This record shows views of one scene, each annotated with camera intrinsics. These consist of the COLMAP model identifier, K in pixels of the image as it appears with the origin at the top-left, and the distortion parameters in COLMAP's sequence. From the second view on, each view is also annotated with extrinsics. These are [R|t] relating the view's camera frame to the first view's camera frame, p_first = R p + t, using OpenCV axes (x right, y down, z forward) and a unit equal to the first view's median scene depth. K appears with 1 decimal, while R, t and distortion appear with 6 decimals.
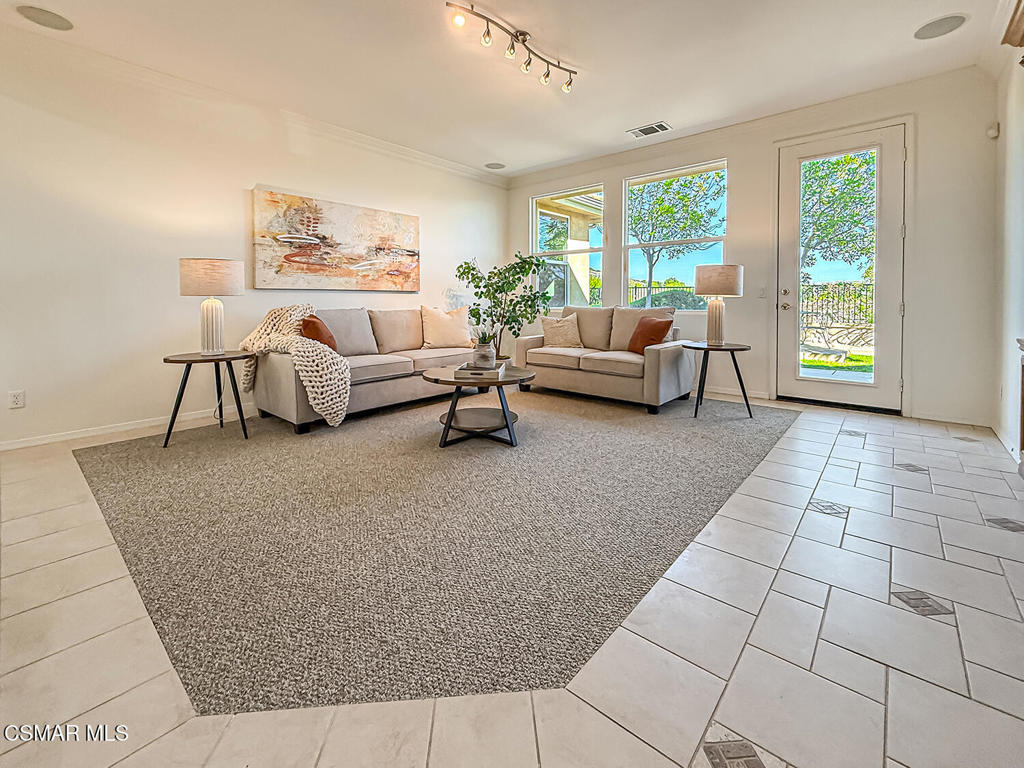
lens RADIAL K [[440.6, 0, 514.4], [0, 440.6, 303.6], [0, 0, 1]] dist [0.002911, 0.000832]
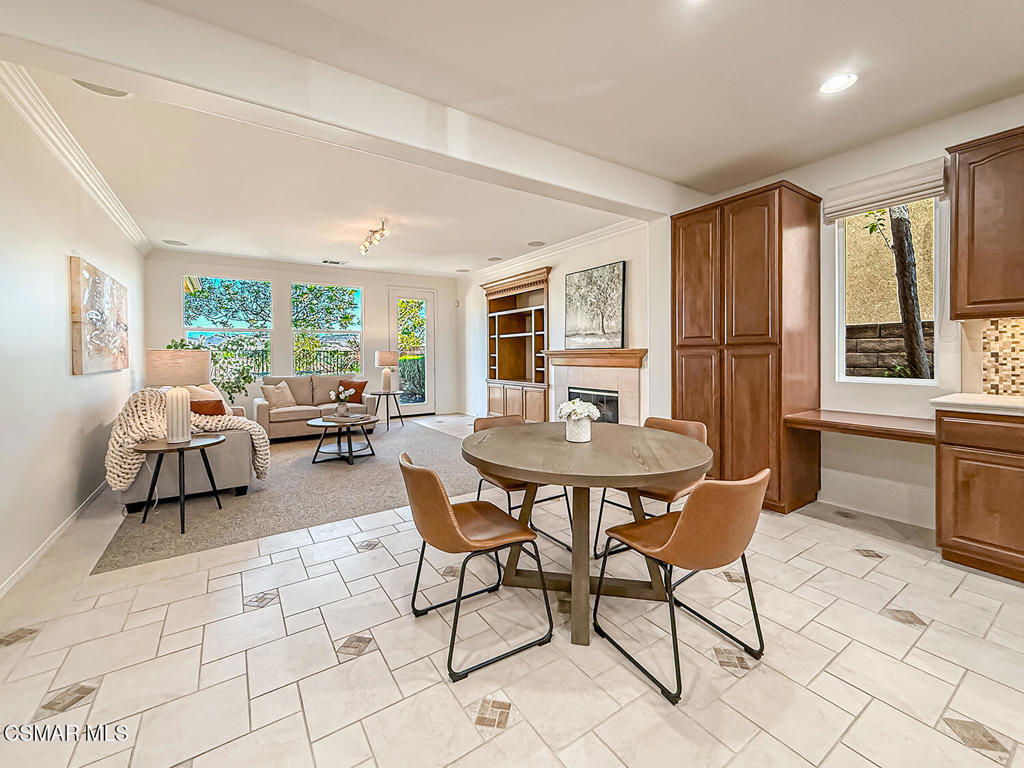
lens RADIAL K [[421.3, 0, 500.5], [0, 421.3, 351.4], [0, 0, 1]] dist [-0.003232, 0.000794]
pose [[0.284264, 0.000111, 0.958746, -0.985211], [0.011178, 0.999932, -0.003430, -0.062541], [-0.958681, 0.011692, 0.284243, 0.003571]]
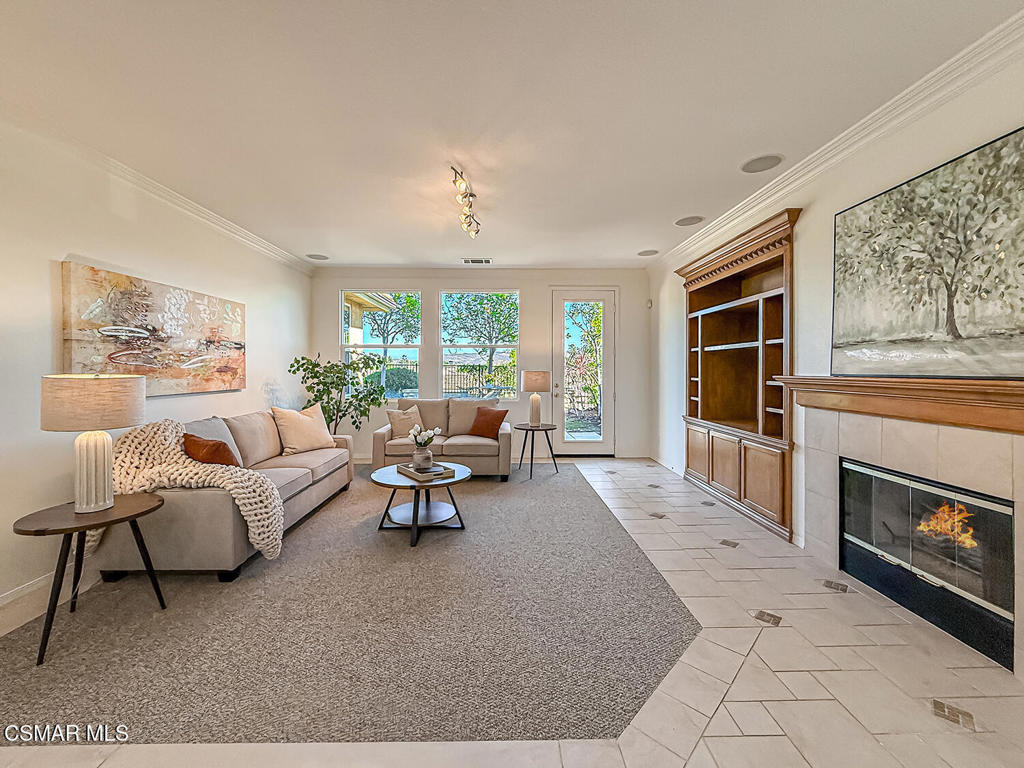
lens RADIAL K [[421.3, 0, 495.1], [0, 421.3, 366.3], [0, 0, 1]] dist [-0.003232, 0.000794]
pose [[0.749792, 0.002382, 0.661670, -0.474829], [0.001679, 0.999983, -0.005502, -0.080217], [-0.661672, 0.005236, 0.749775, 0.046015]]
